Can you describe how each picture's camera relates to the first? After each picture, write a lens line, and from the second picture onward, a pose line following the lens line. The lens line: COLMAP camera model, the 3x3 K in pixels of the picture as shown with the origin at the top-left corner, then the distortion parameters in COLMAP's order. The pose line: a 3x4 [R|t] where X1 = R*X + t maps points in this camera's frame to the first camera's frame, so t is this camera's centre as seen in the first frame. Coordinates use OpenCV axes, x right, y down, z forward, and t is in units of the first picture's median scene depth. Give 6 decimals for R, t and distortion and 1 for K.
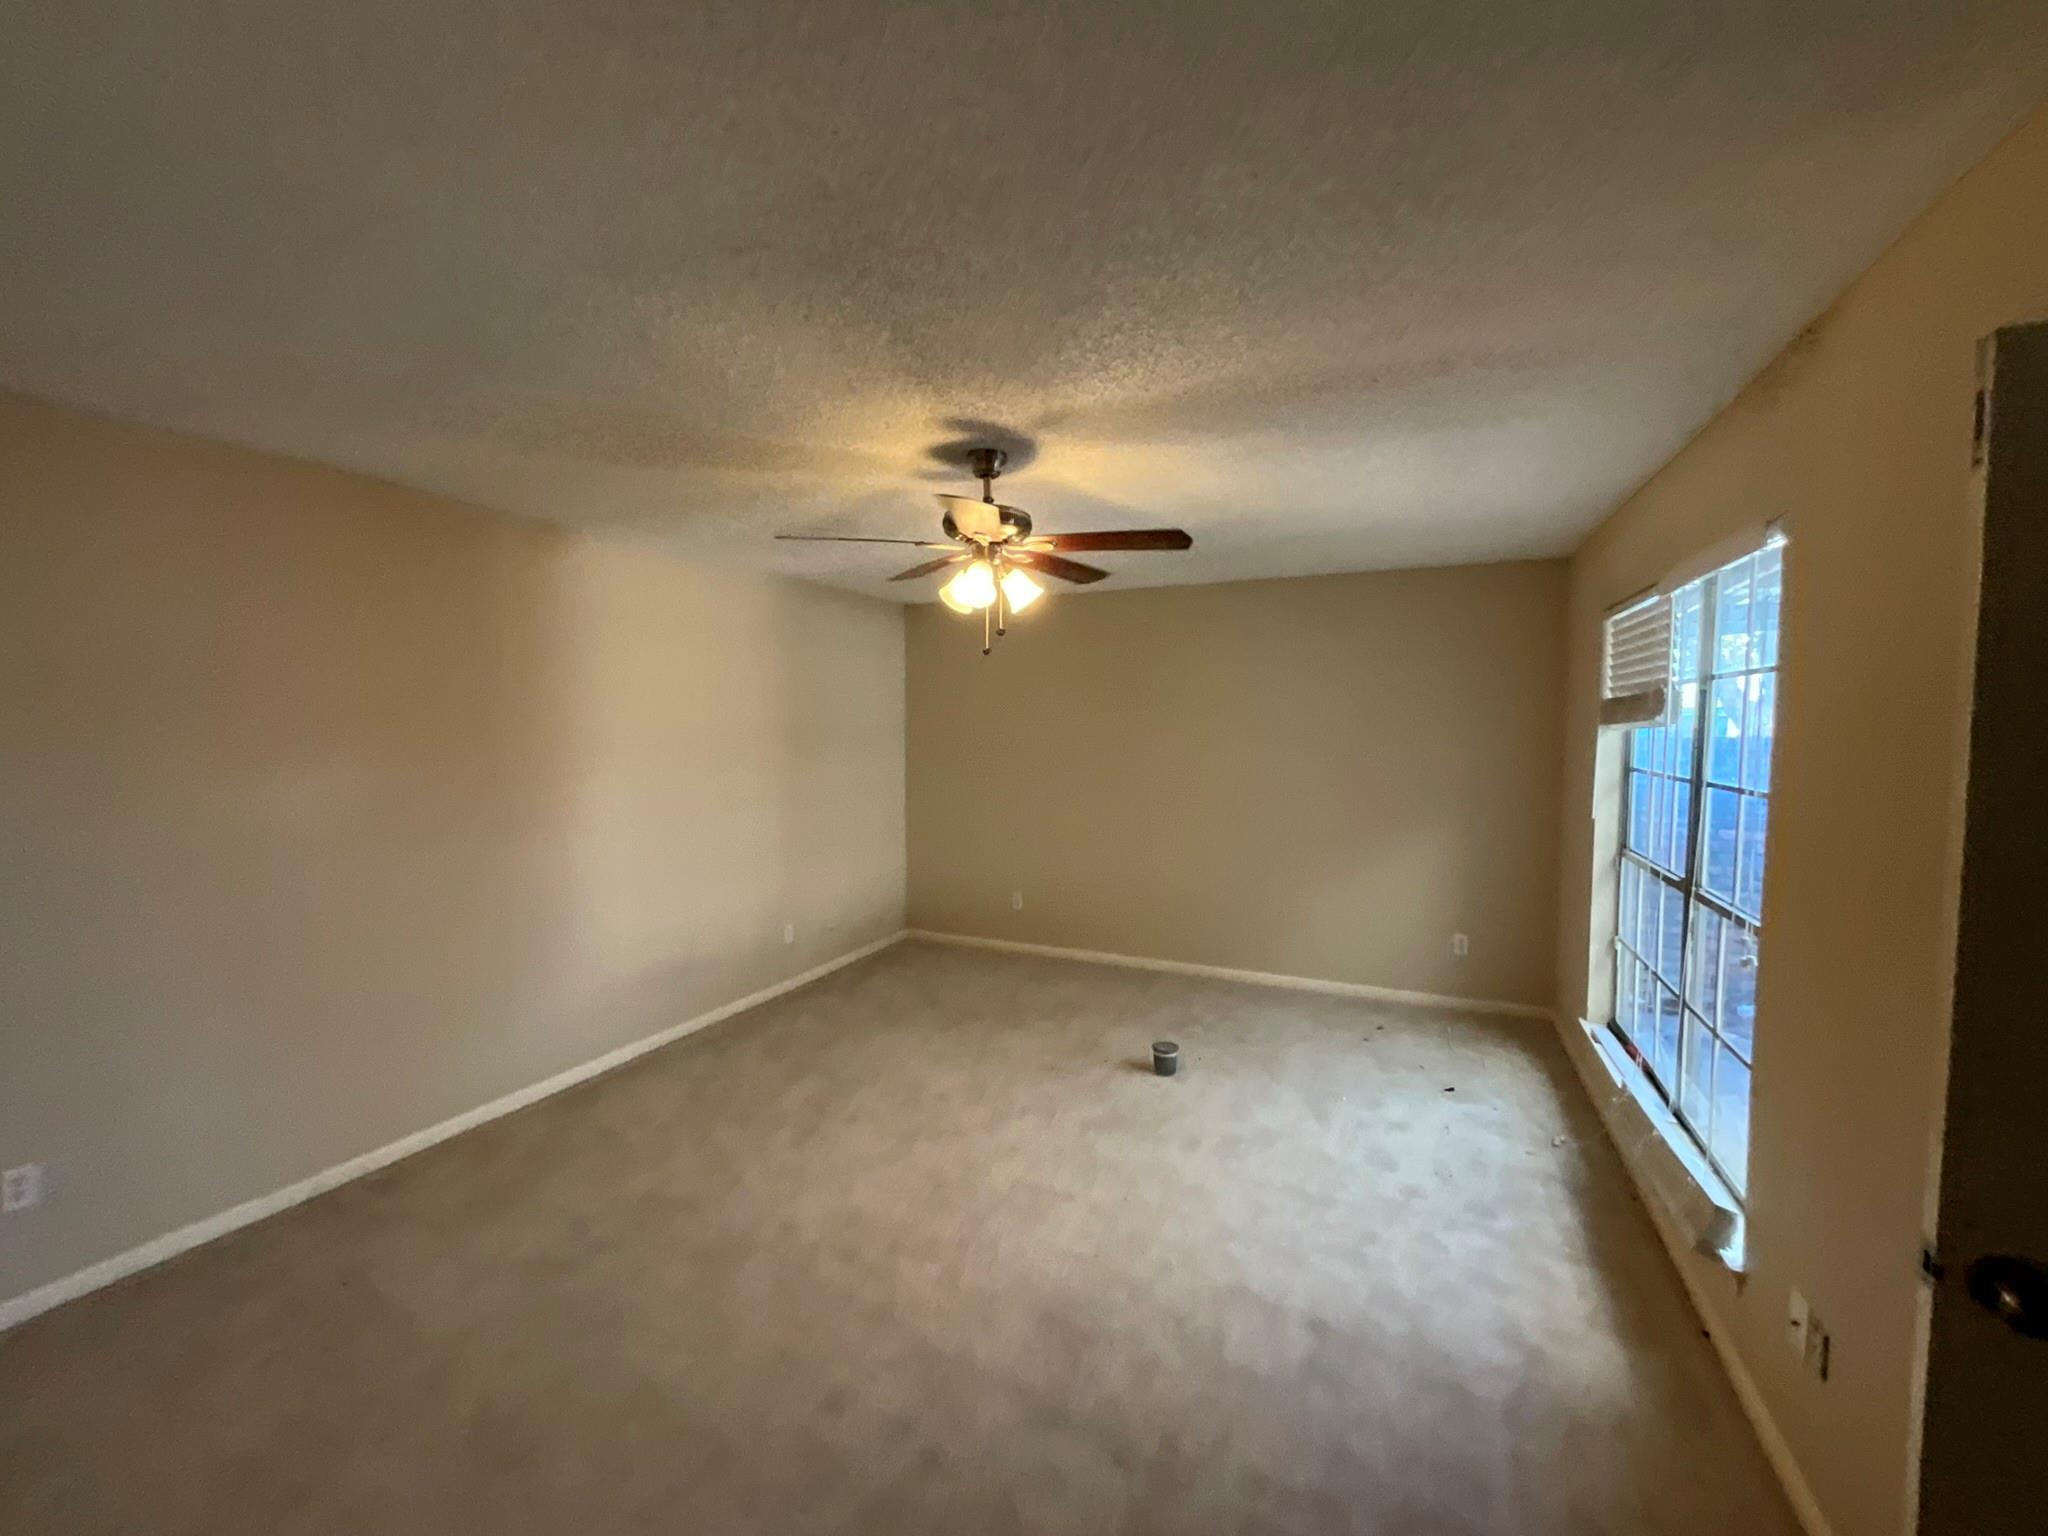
lens RADIAL K [[827.5, 0, 1021.9], [0, 827.5, 761.2], [0, 0, 1]] dist [0.000395, -0.000325]
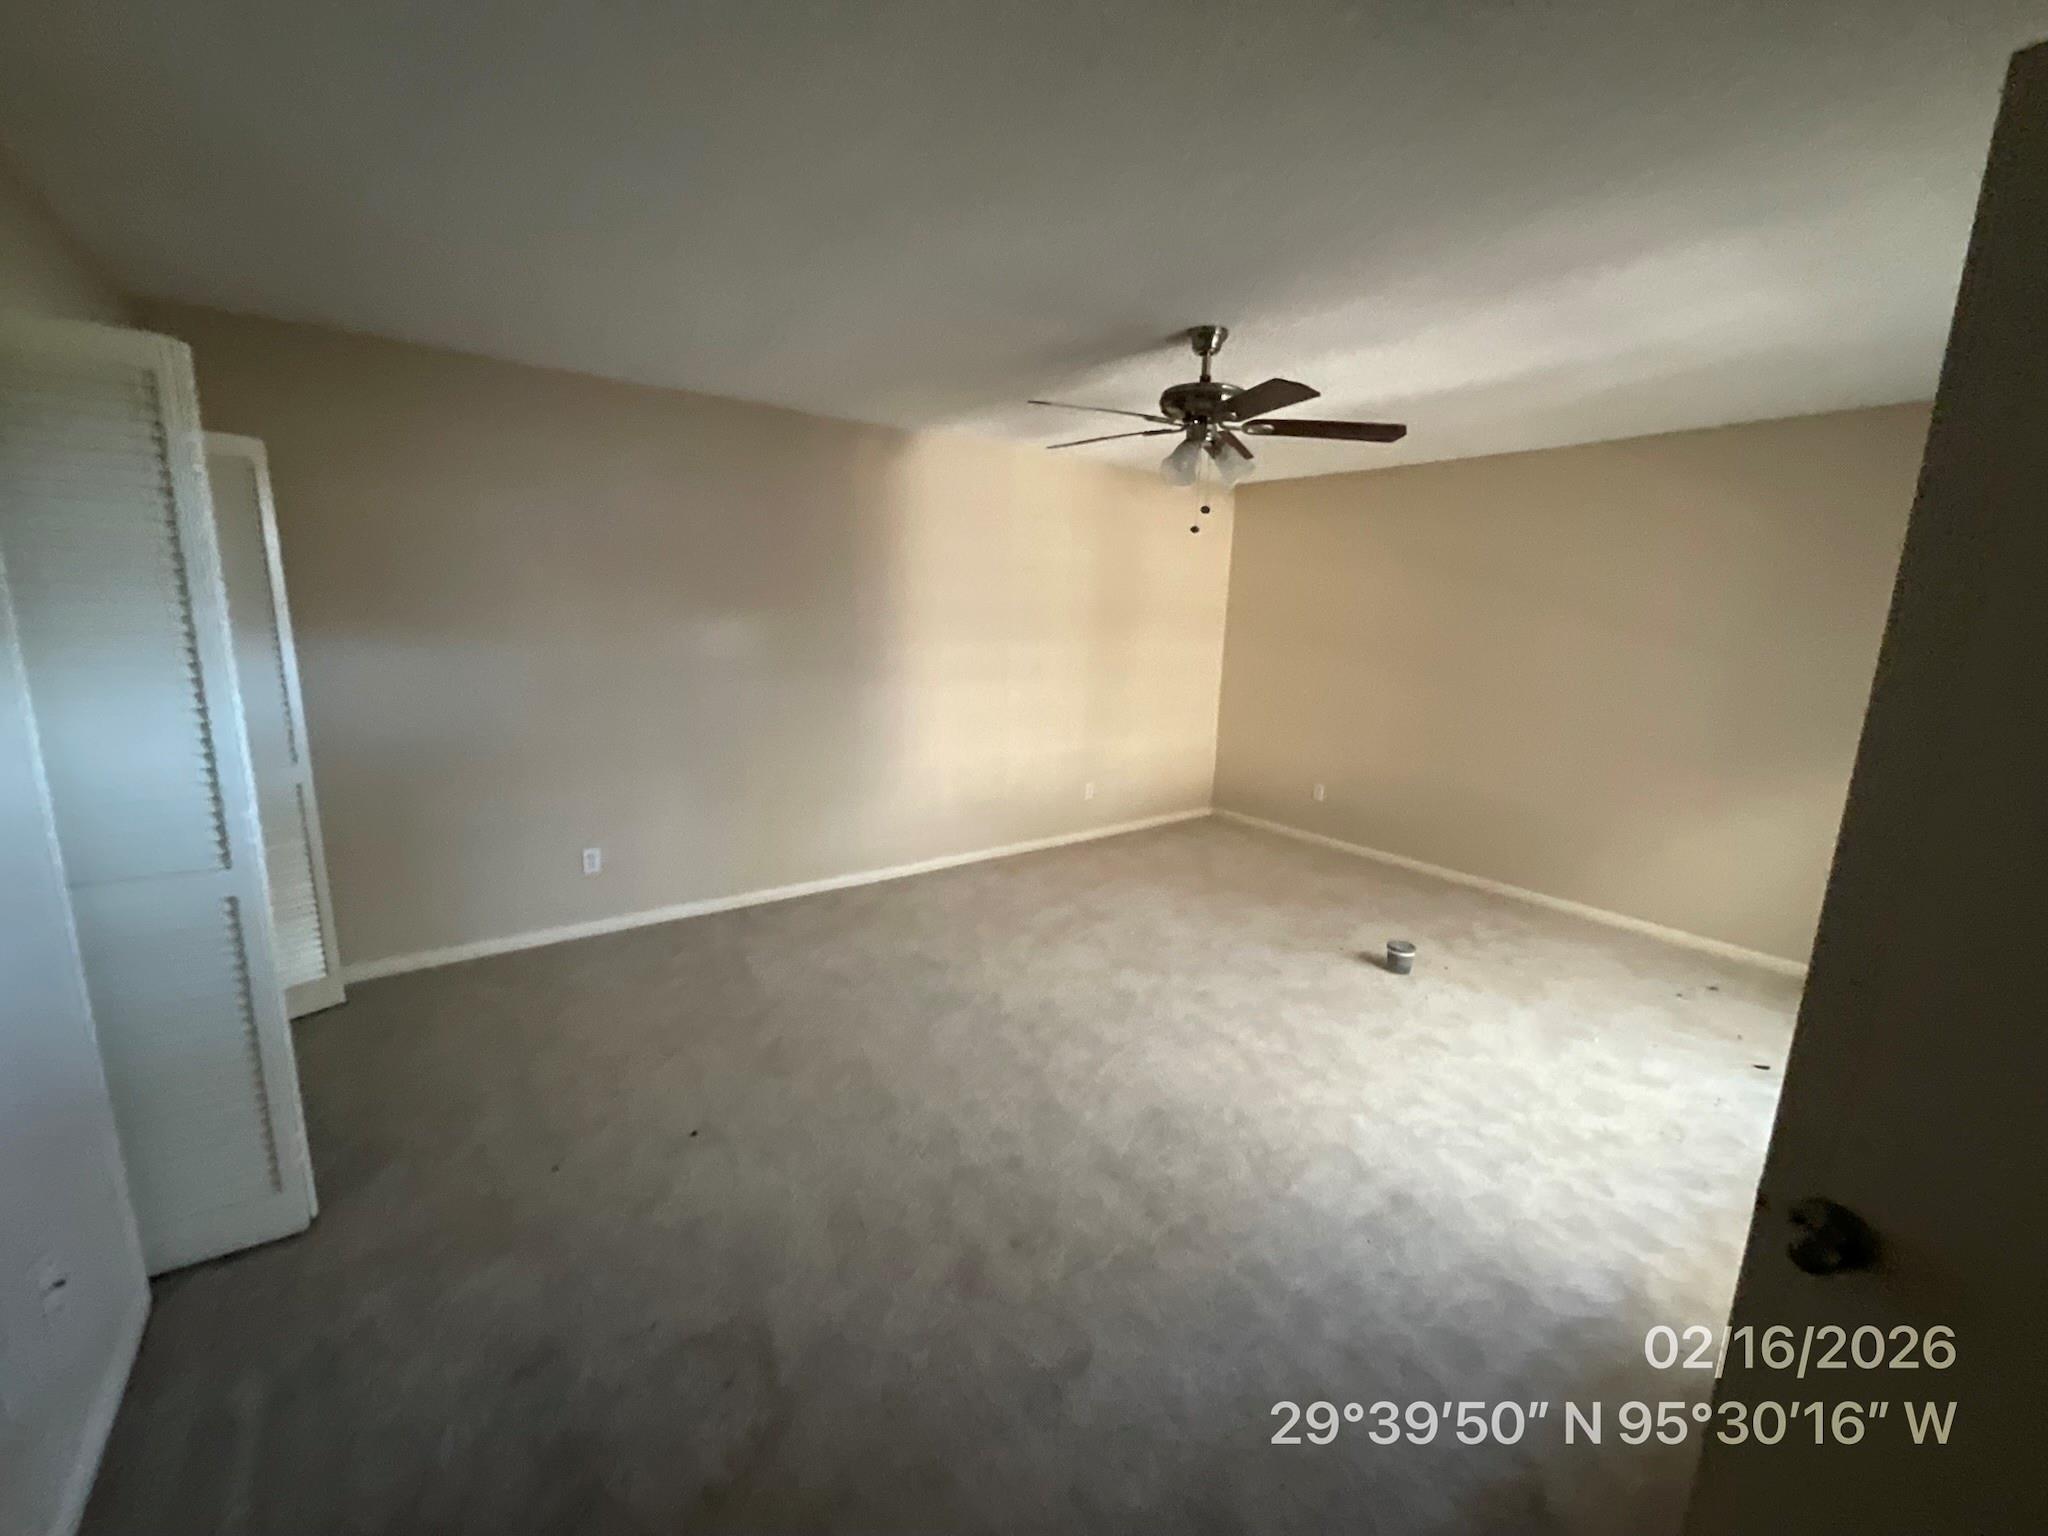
lens RADIAL K [[827.5, 0, 1033.7], [0, 827.5, 763.9], [0, 0, 1]] dist [0.000395, -0.000325]
pose [[0.882517, 0.111646, -0.456836, 0.285527], [-0.049372, 0.988038, 0.146091, 0.016421], [0.467682, -0.106373, 0.877473, -0.046021]]
